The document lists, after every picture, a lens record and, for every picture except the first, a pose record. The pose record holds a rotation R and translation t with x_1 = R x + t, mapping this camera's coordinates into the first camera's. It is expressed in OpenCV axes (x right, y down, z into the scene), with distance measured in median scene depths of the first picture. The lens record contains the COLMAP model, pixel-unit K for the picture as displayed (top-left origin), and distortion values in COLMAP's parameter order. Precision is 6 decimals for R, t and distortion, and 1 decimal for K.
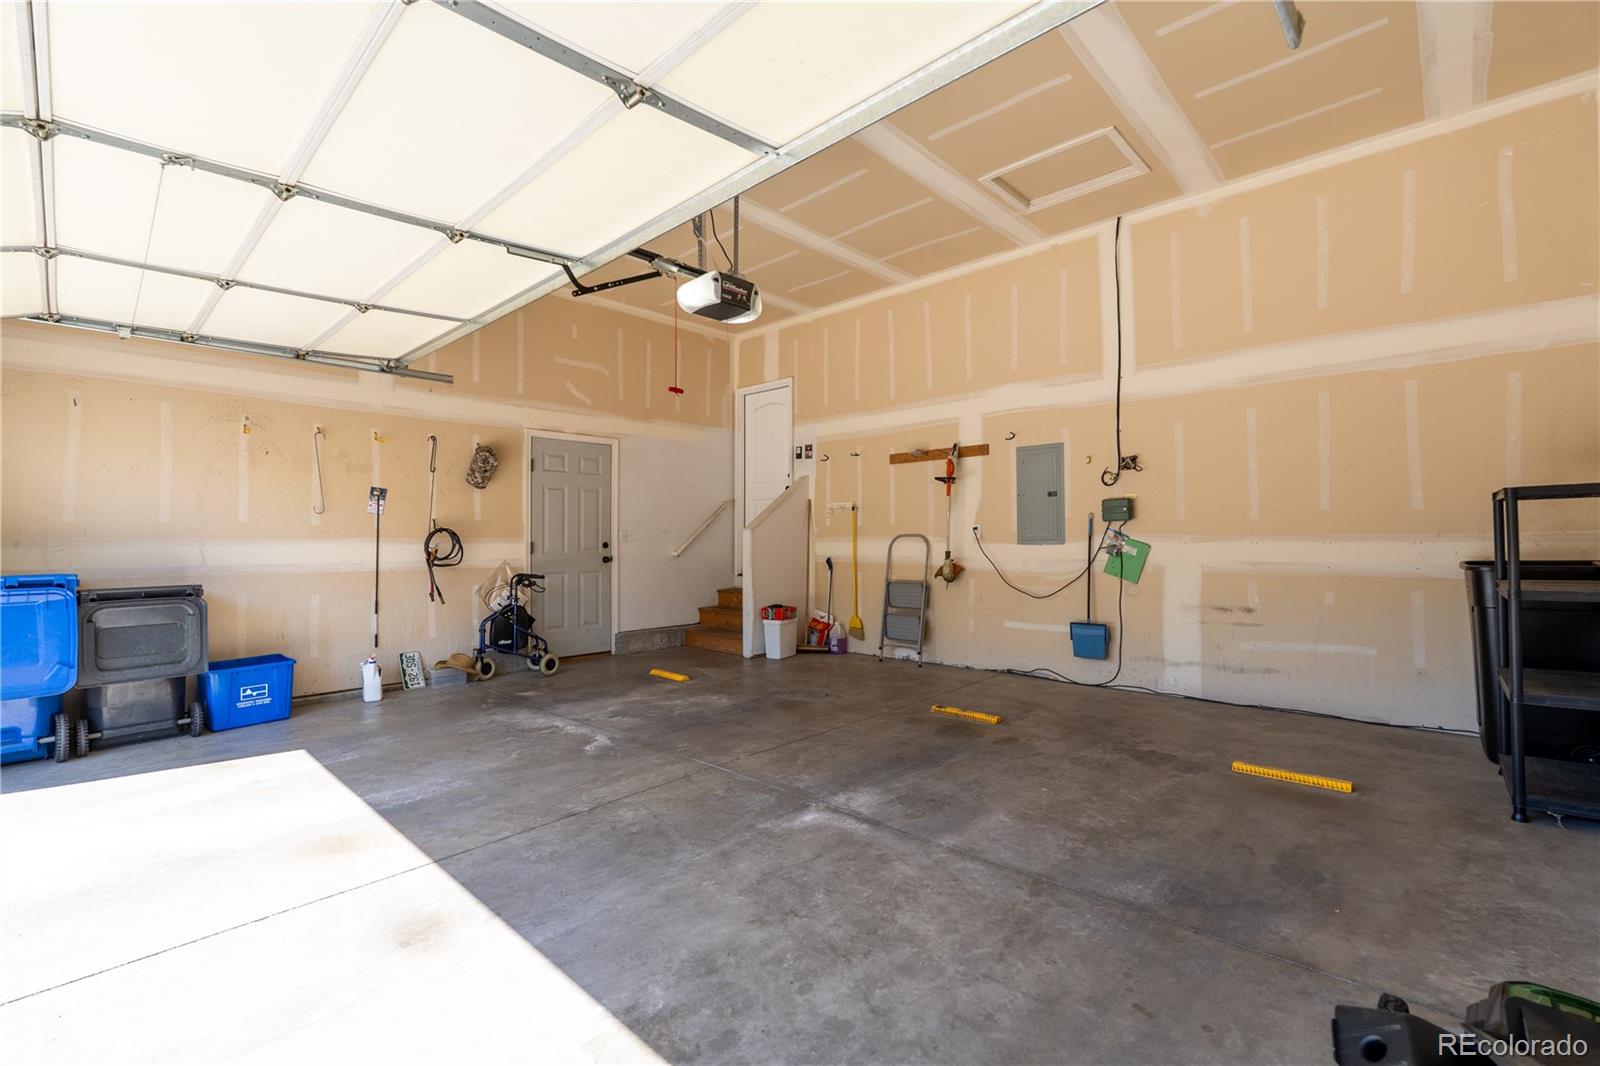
lens RADIAL K [[699.1, 0, 801.4], [0, 699.1, 536.9], [0, 0, 1]] dist [-0.006193, 0.001231]
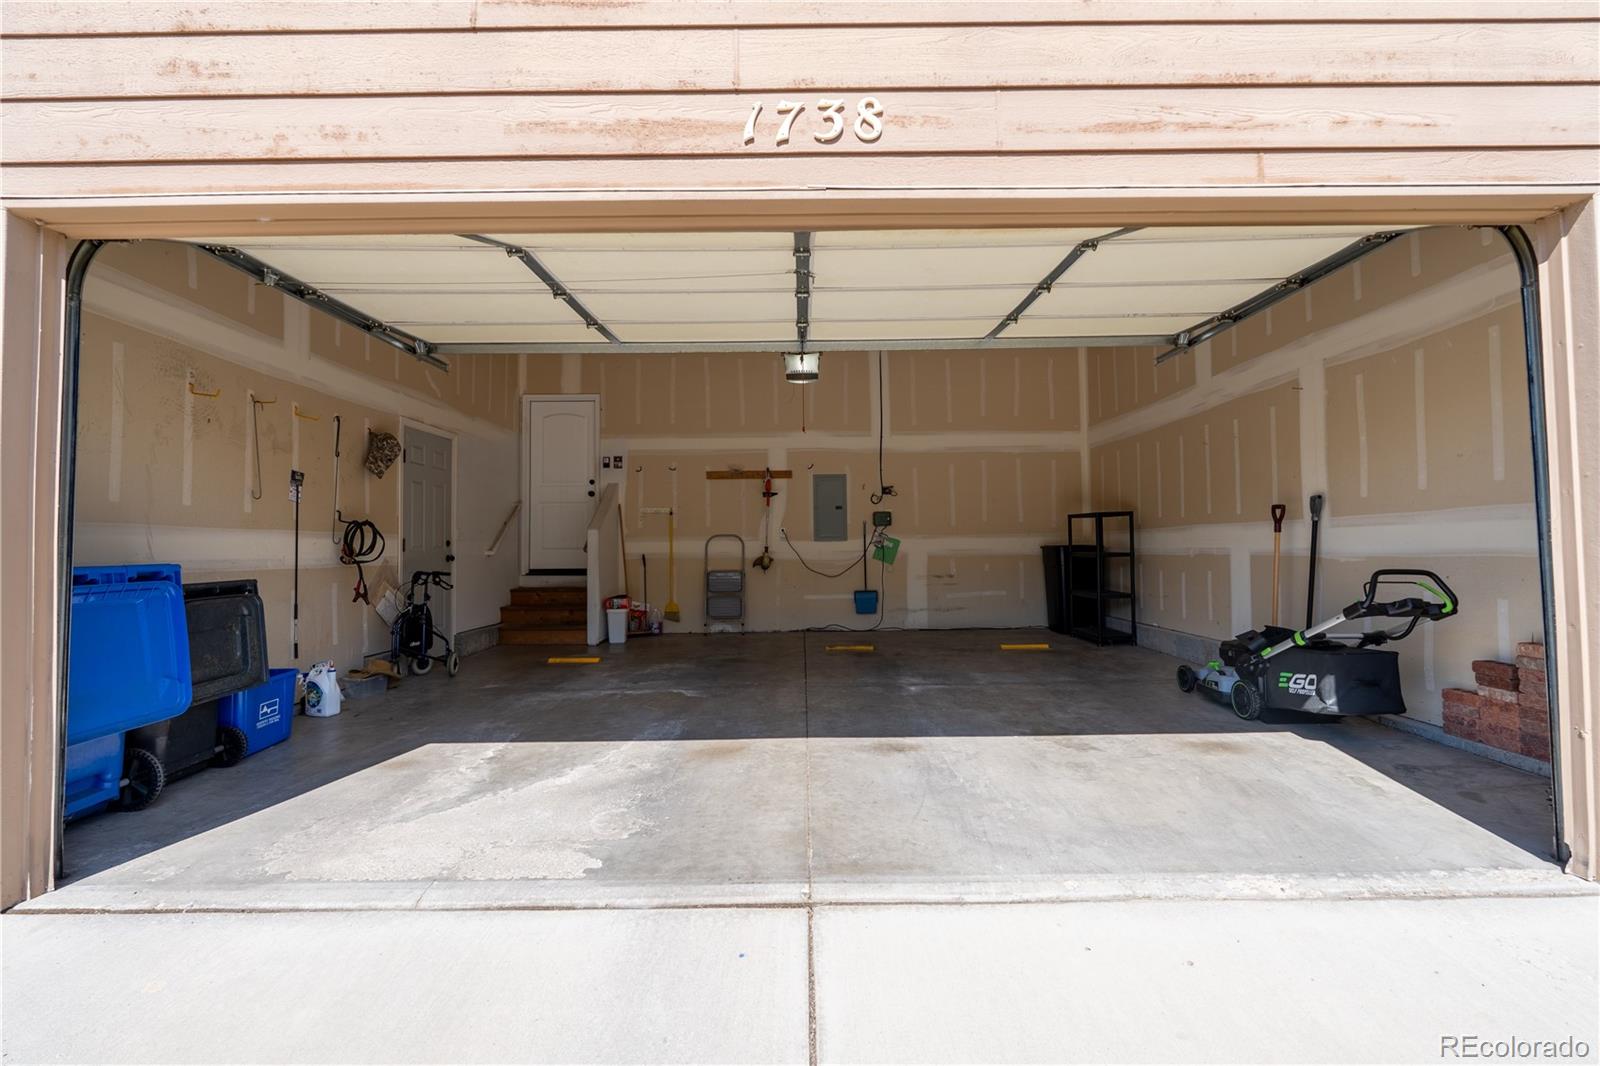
lens RADIAL K [[699.1, 0, 809.0], [0, 699.1, 531.5], [0, 0, 1]] dist [-0.006193, 0.001231]
pose [[0.725070, 0.013295, 0.688547, -0.694614], [0.005057, 0.999684, -0.024629, 0.025695], [-0.688656, 0.021340, 0.724774, -0.046897]]
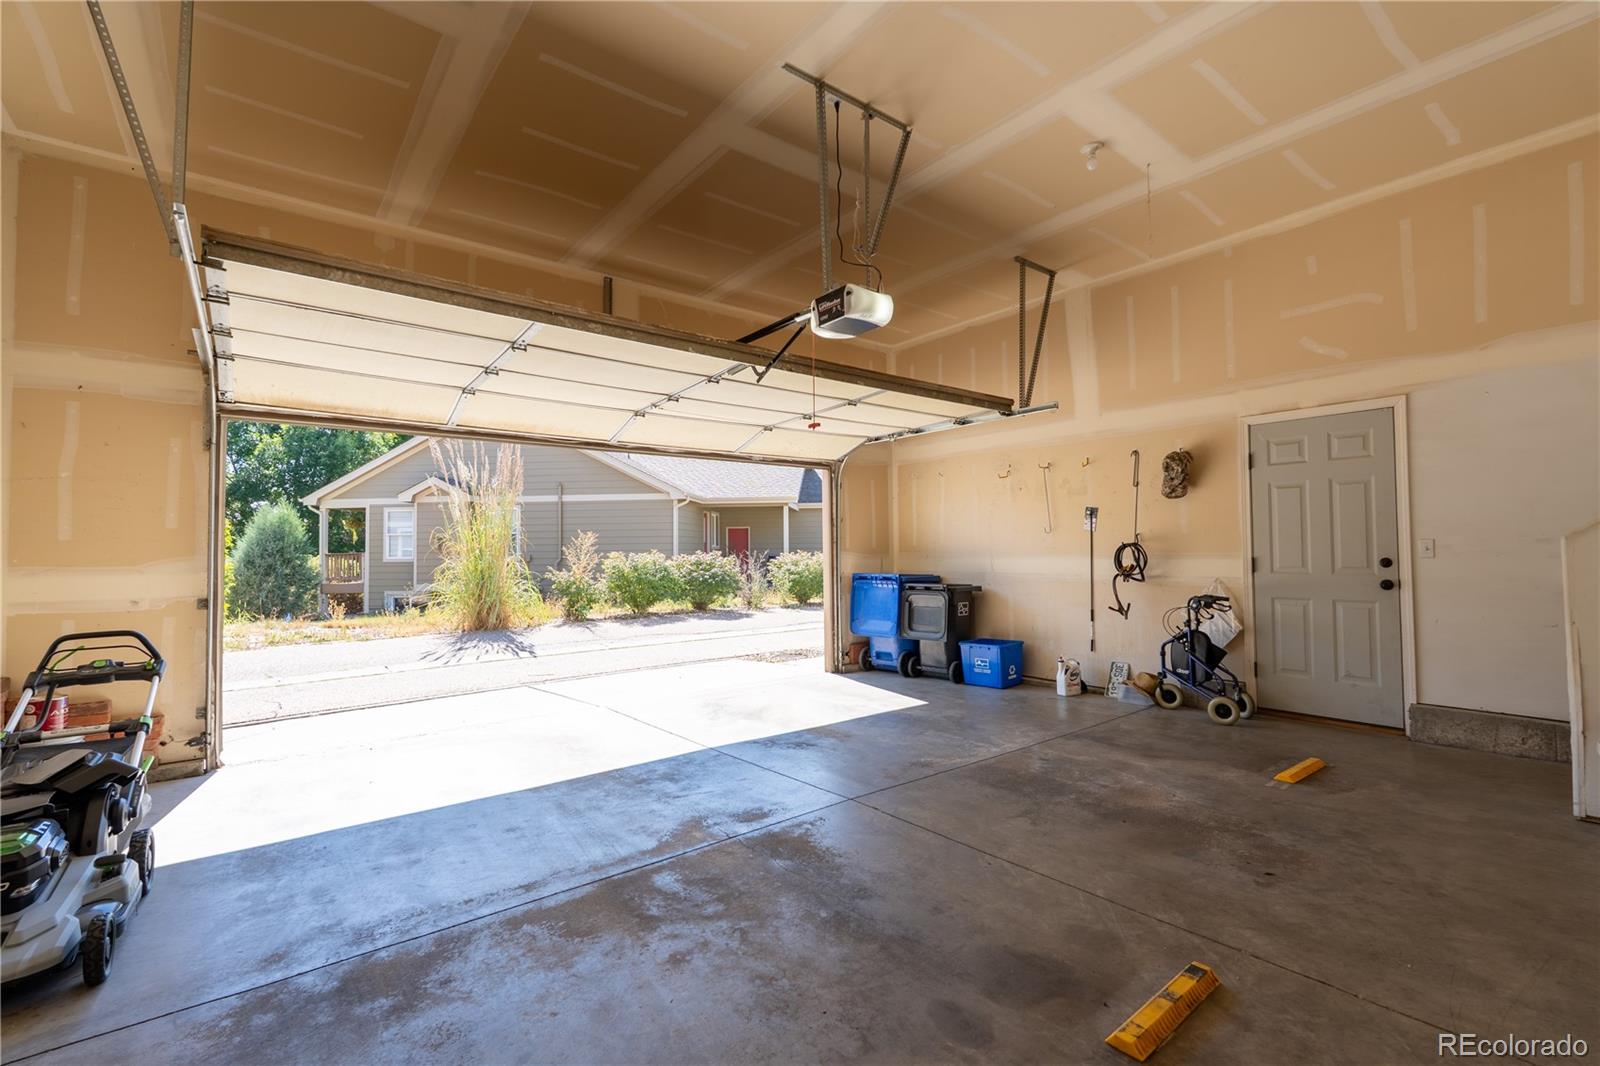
lens RADIAL K [[699.1, 0, 809.9], [0, 699.1, 524.3], [0, 0, 1]] dist [-0.006193, 0.001231]
pose [[-0.140395, -0.033325, -0.989535, 0.522093], [0.013897, 0.999269, -0.035625, -0.009356], [0.989998, -0.018753, -0.139829, 0.668682]]
